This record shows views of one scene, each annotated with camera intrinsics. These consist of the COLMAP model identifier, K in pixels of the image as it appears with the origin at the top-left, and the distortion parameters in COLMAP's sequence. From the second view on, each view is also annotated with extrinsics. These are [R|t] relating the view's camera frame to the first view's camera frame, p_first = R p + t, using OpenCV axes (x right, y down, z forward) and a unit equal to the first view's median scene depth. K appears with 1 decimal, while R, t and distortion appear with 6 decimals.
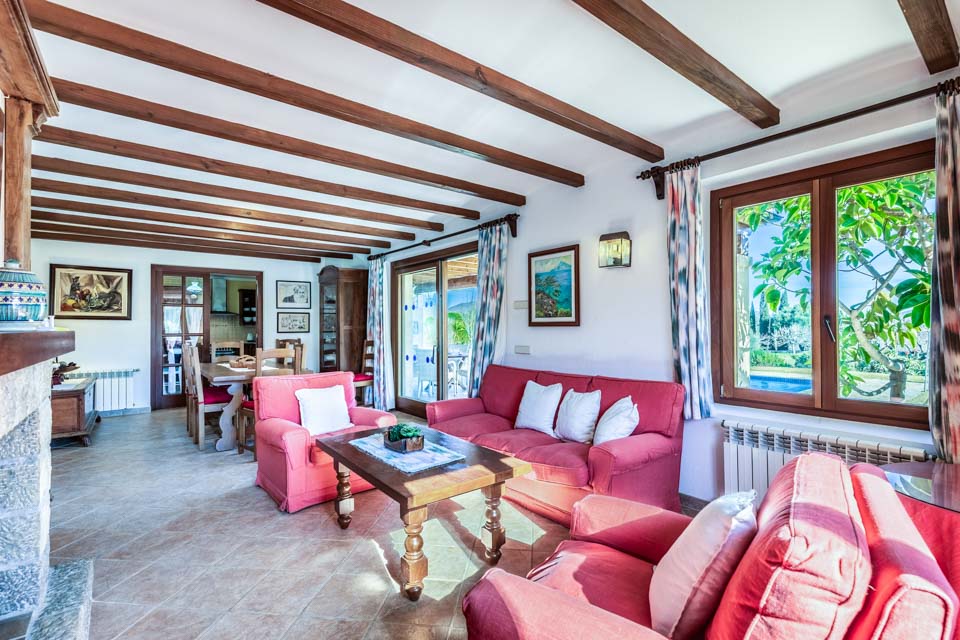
lens RADIAL K [[434.8, 0, 471.8], [0, 434.8, 322.7], [0, 0, 1]] dist [0.004276, -0.000377]
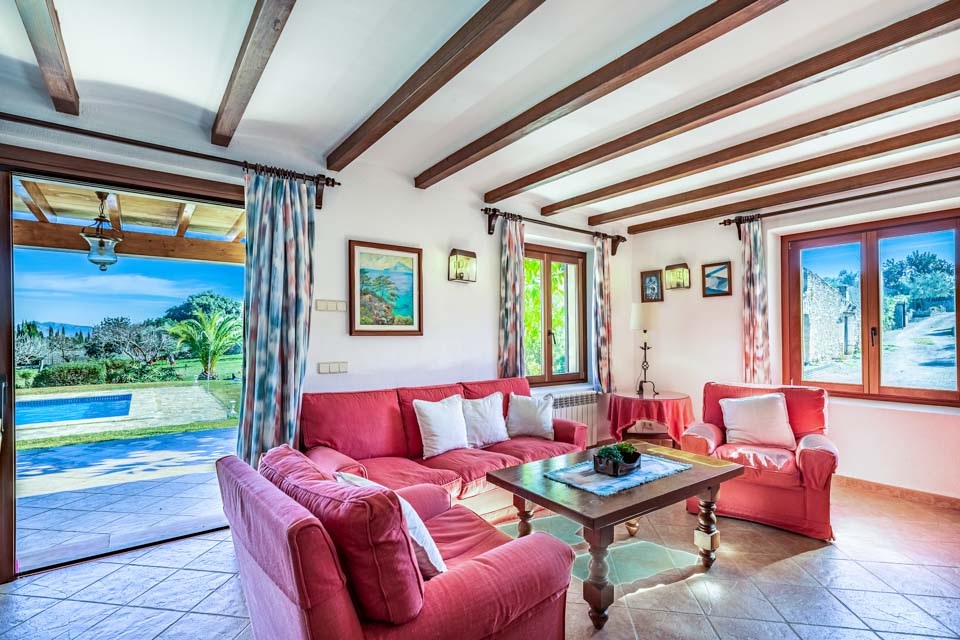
lens RADIAL K [[434.8, 0, 500.1], [0, 434.8, 332.6], [0, 0, 1]] dist [0.004276, -0.000377]
pose [[0.013832, 0.012044, 0.999832, -0.669502], [-0.002845, 0.999924, -0.012006, 0.012333], [-0.999900, -0.002678, 0.013865, 0.782901]]
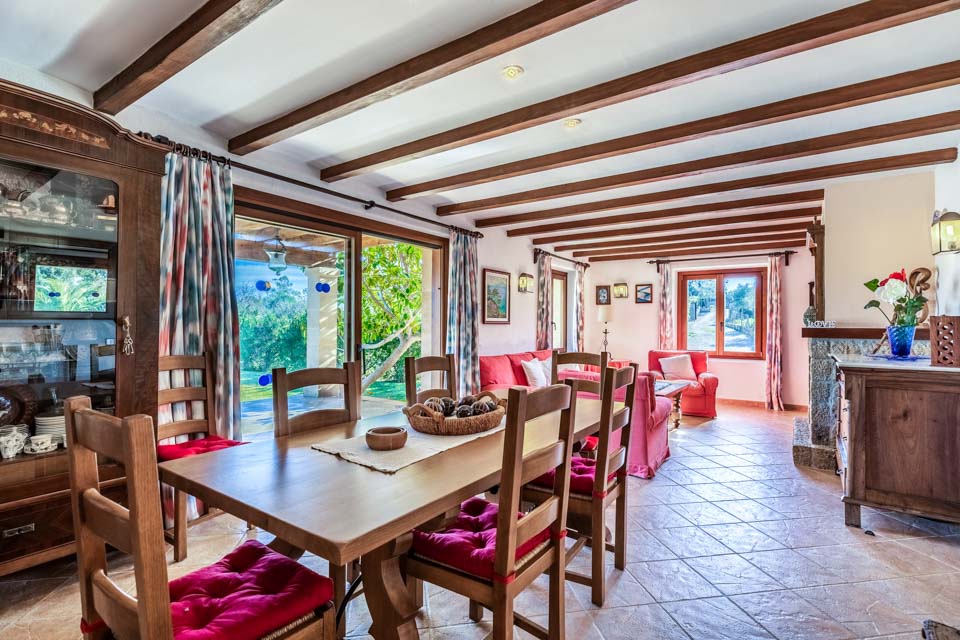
lens RADIAL K [[434.8, 0, 474.4], [0, 434.8, 323.3], [0, 0, 1]] dist [0.004276, -0.000377]
pose [[-0.278026, 0.002934, 0.960569, -1.200925], [-0.012092, 0.999905, -0.006554, 0.016401], [-0.960498, -0.013437, -0.277964, 1.500749]]
